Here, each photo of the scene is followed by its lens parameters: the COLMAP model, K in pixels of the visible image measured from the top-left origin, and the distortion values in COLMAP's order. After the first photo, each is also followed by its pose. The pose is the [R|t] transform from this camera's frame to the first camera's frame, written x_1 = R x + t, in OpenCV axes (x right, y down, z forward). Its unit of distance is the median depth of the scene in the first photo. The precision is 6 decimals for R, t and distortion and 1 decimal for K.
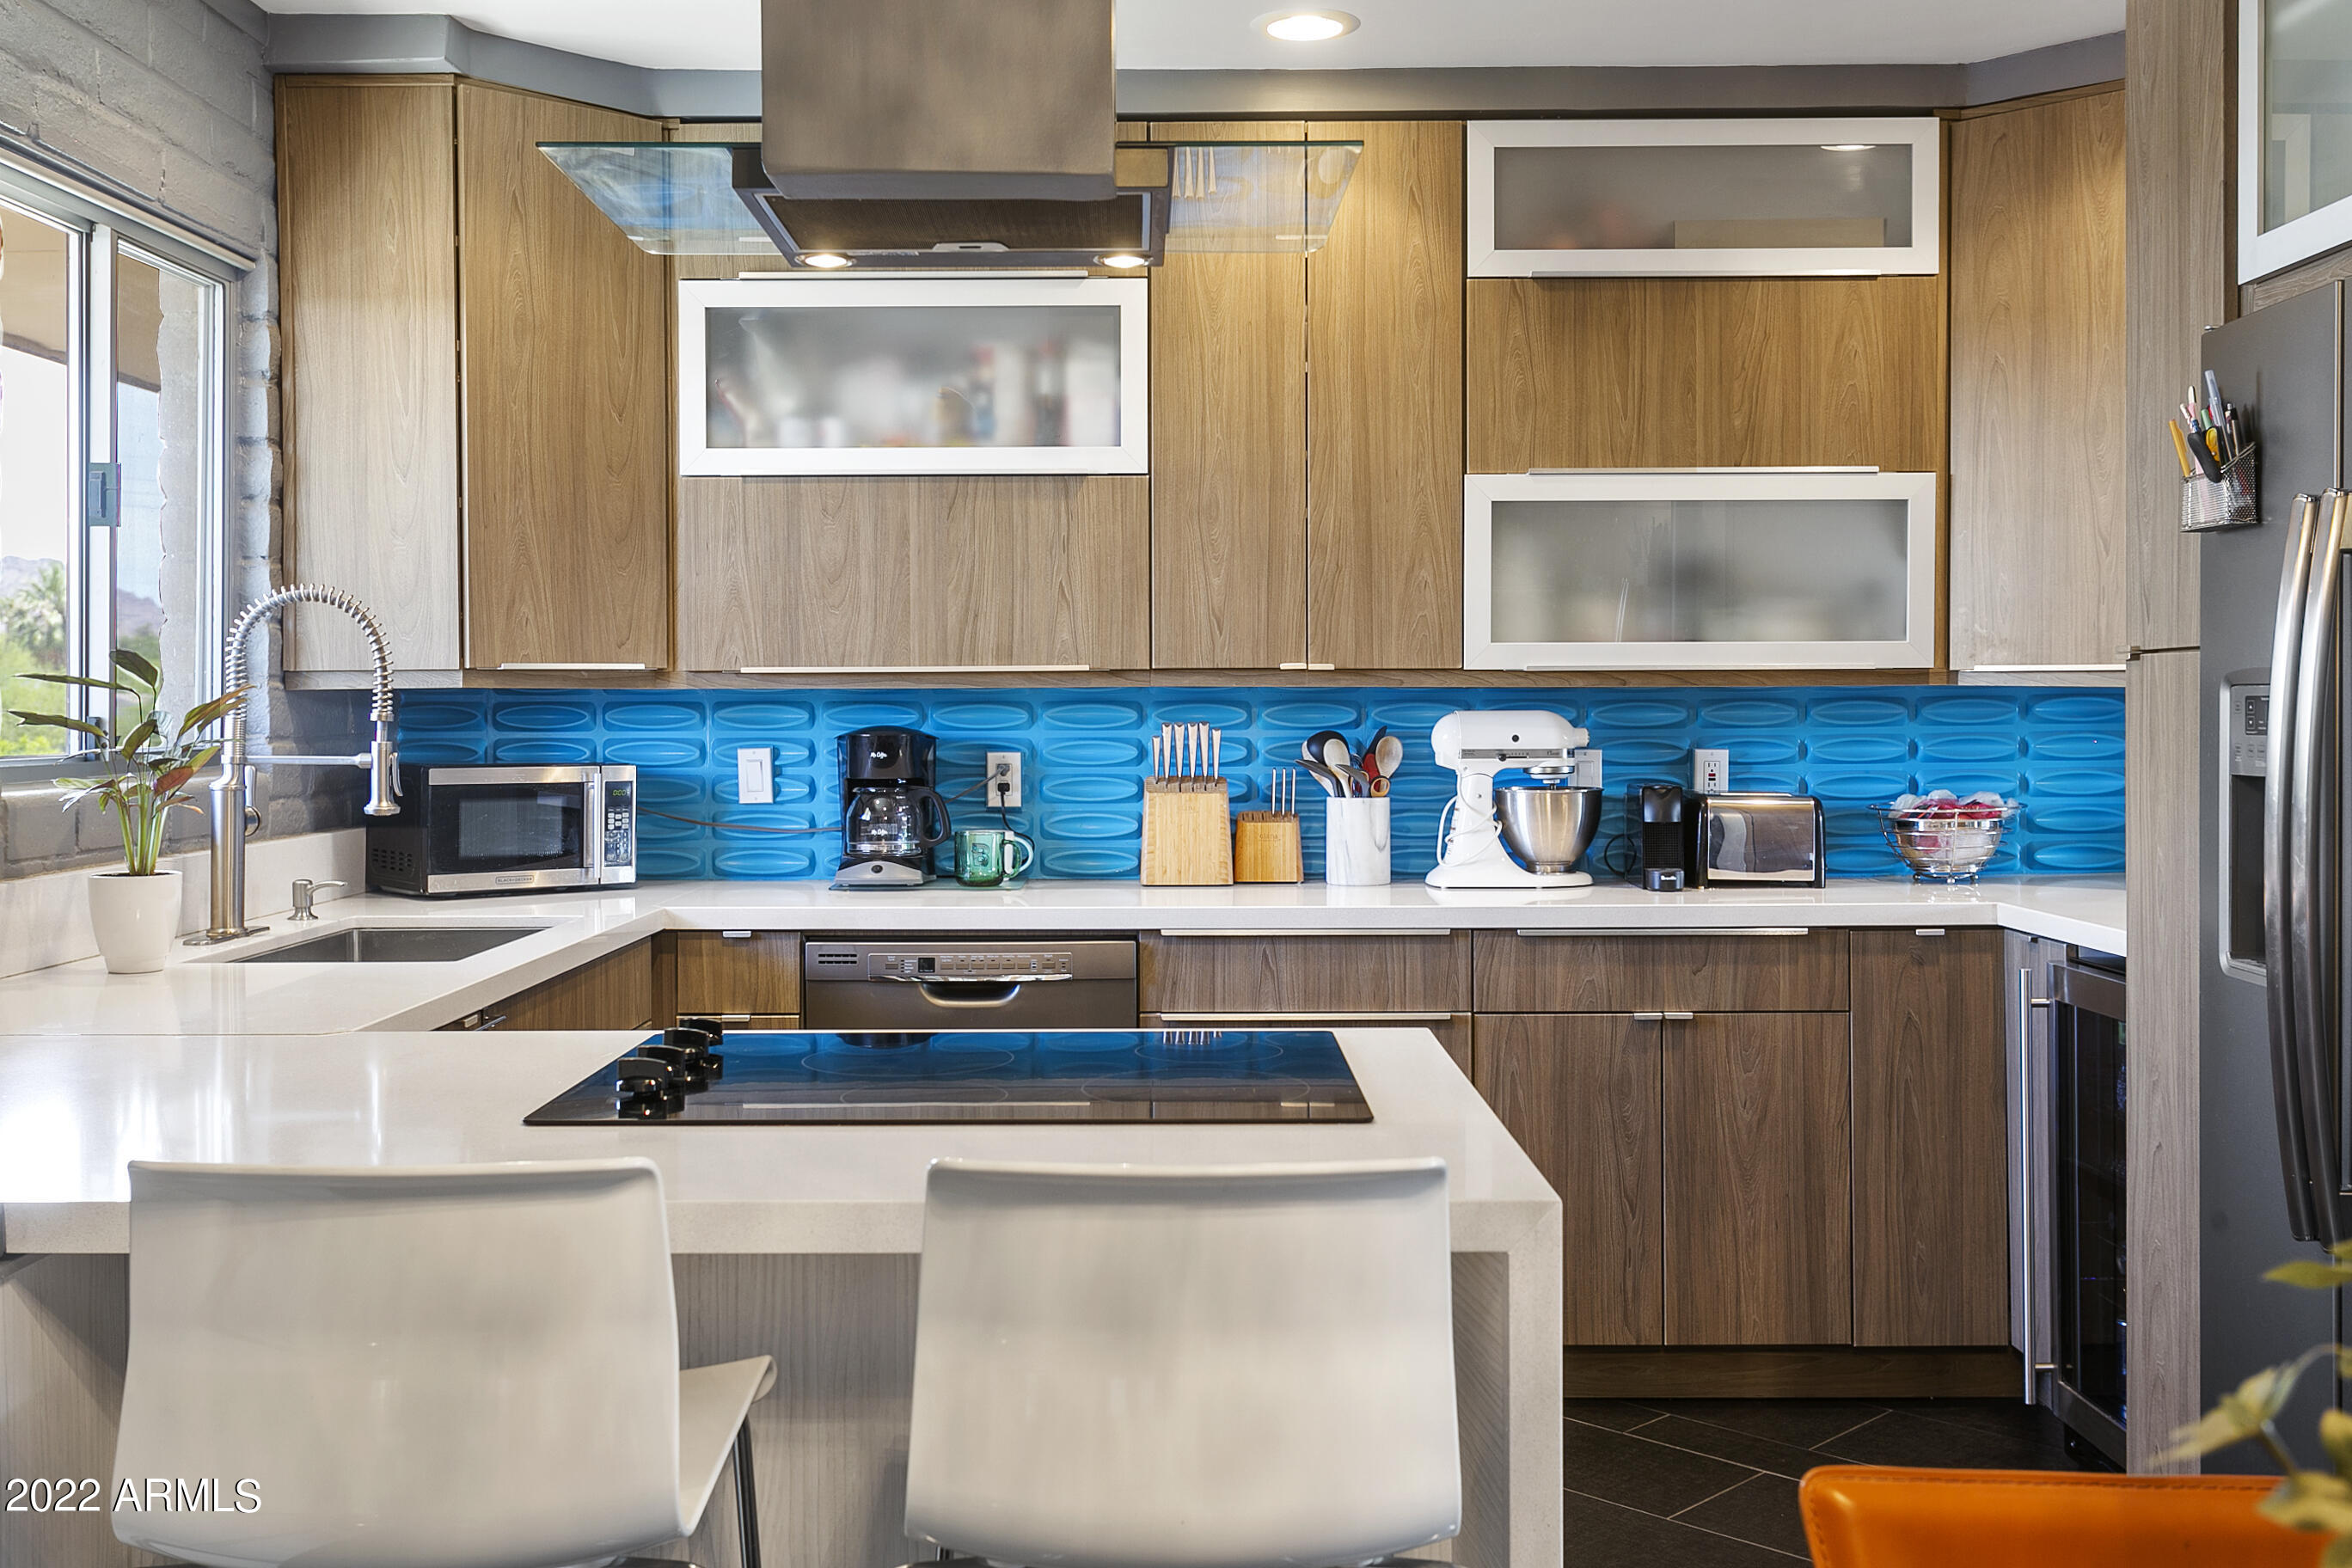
lens RADIAL K [[2270.3, 0, 1170.2], [0, 2270.3, 708.4], [0, 0, 1]] dist [0.010645, 0.012348]
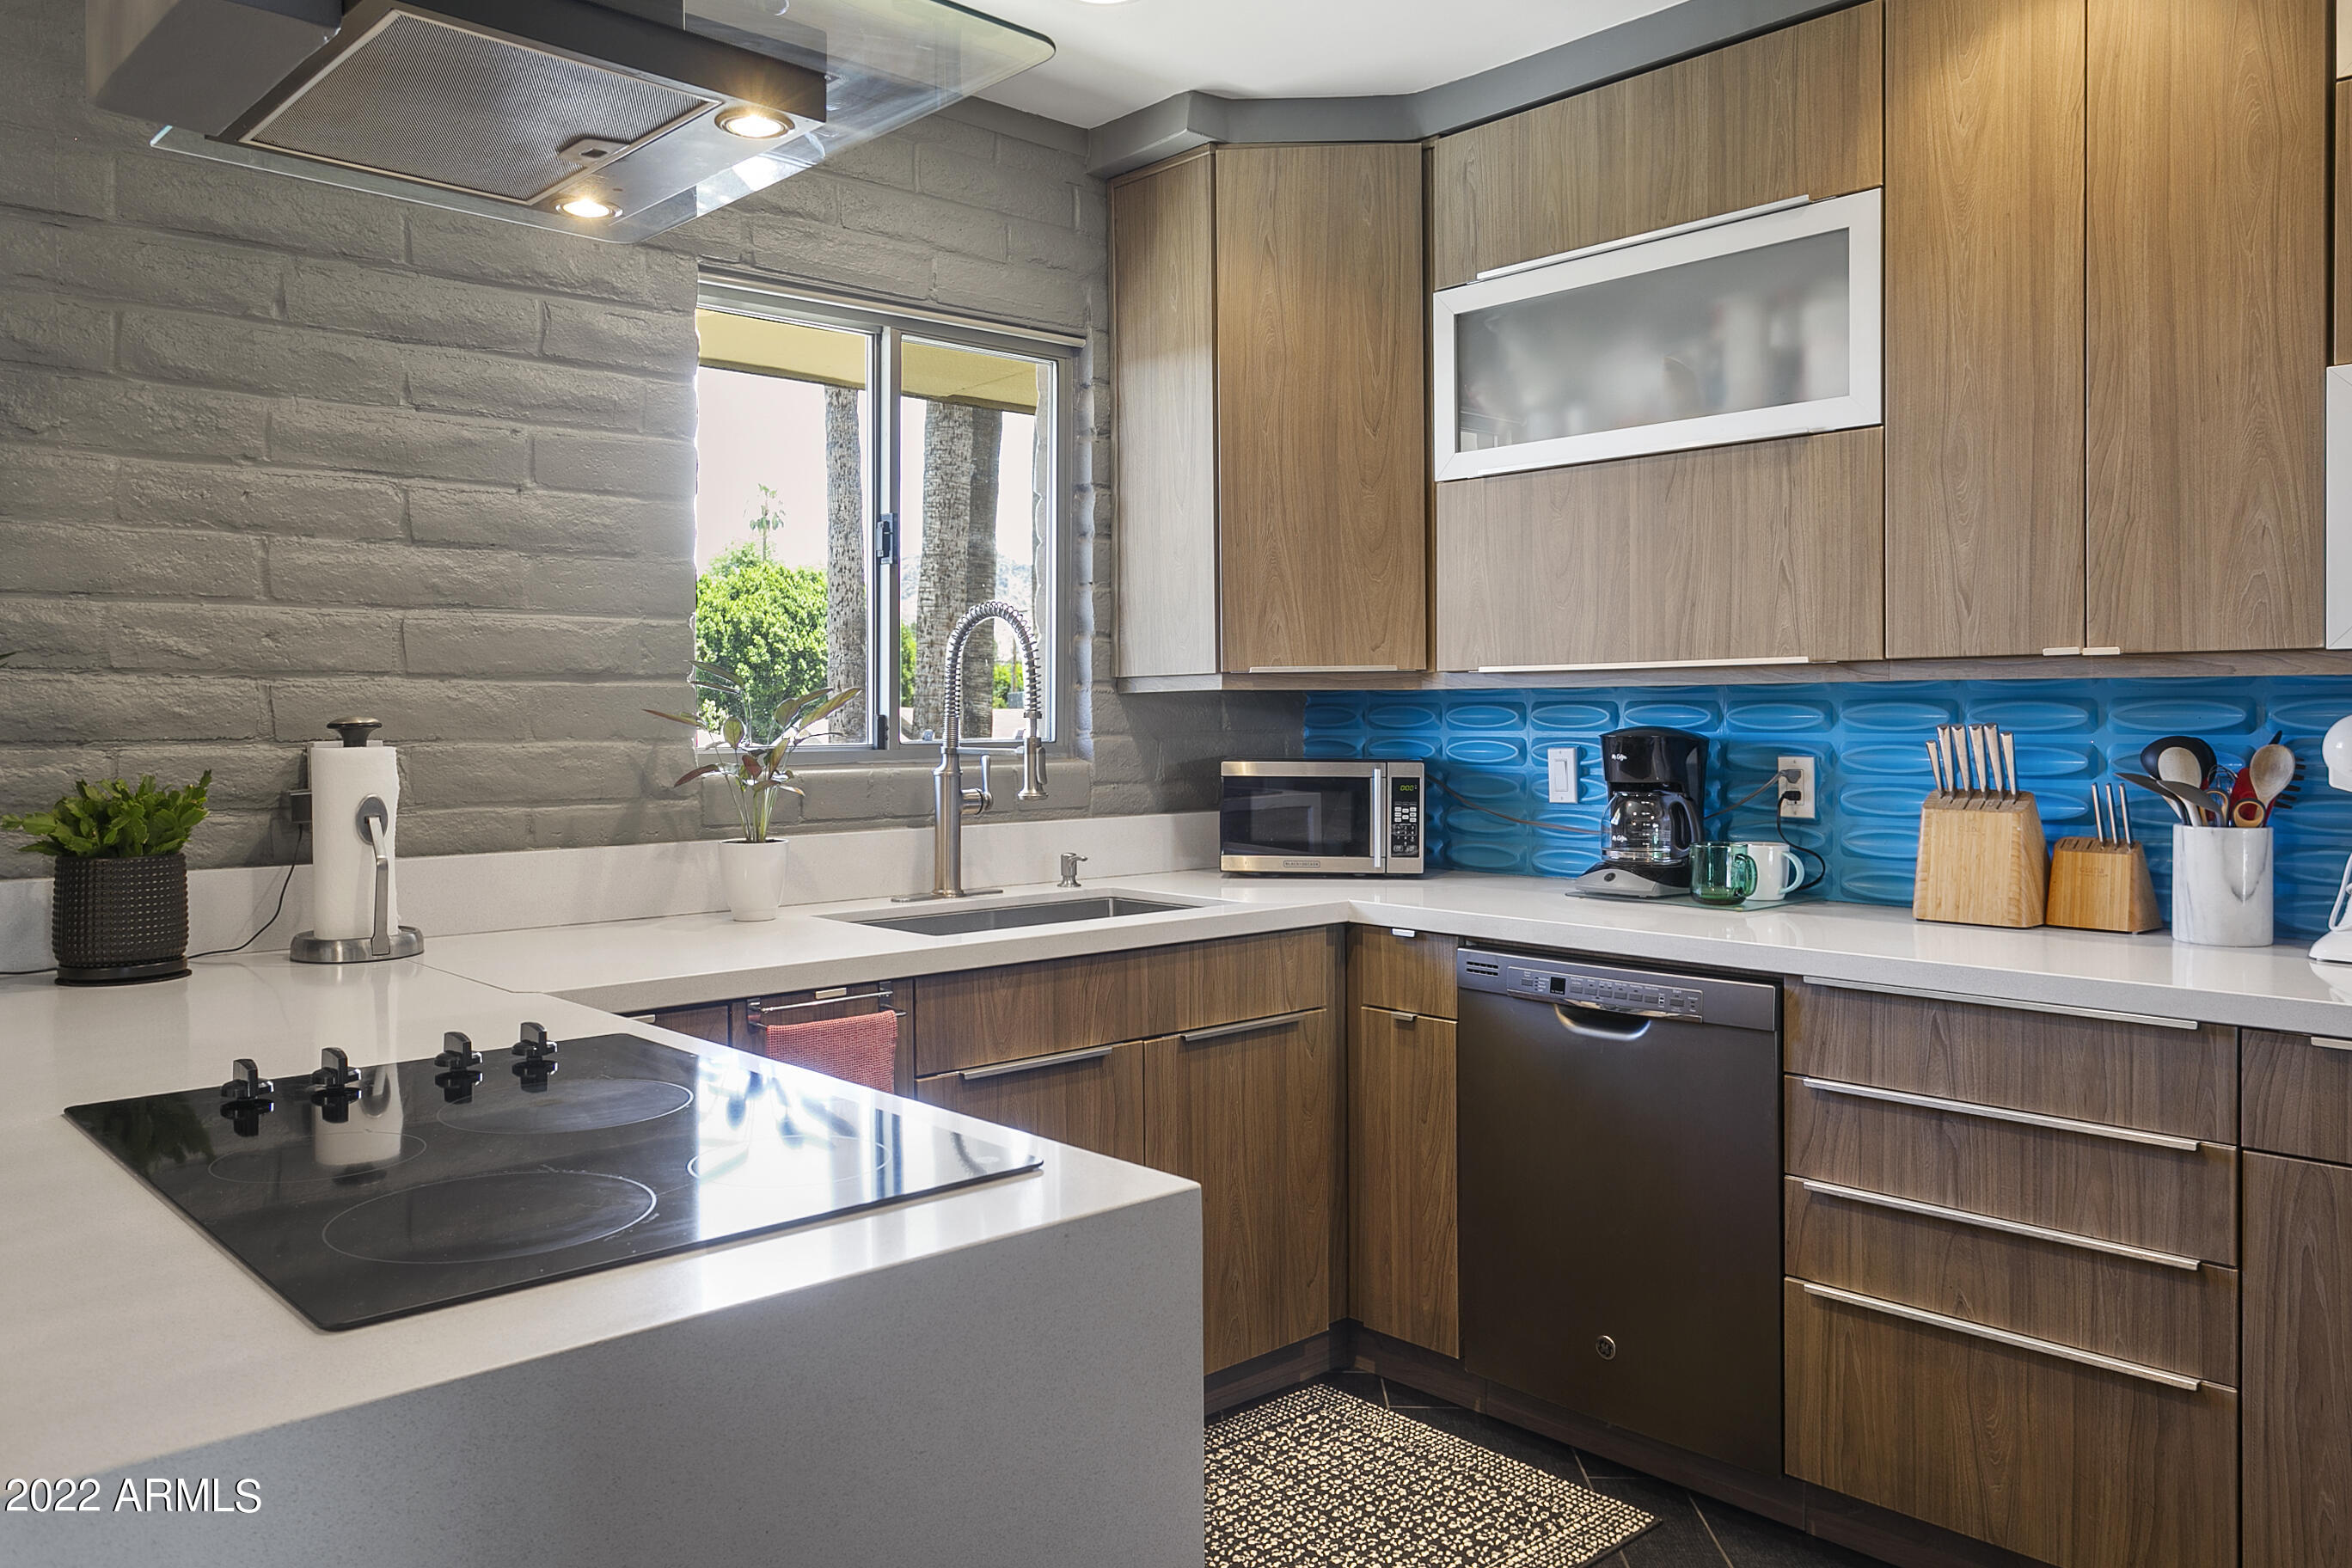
lens RADIAL K [[1728.5, 0, 1173.7], [0, 1728.5, 728.3], [0, 0, 1]] dist [0.006195, 0.004392]
pose [[0.672788, 0.006482, -0.739807, 0.284705], [0.000409, 0.999958, 0.009133, 0.001918], [0.739835, -0.006447, 0.672757, 0.383213]]
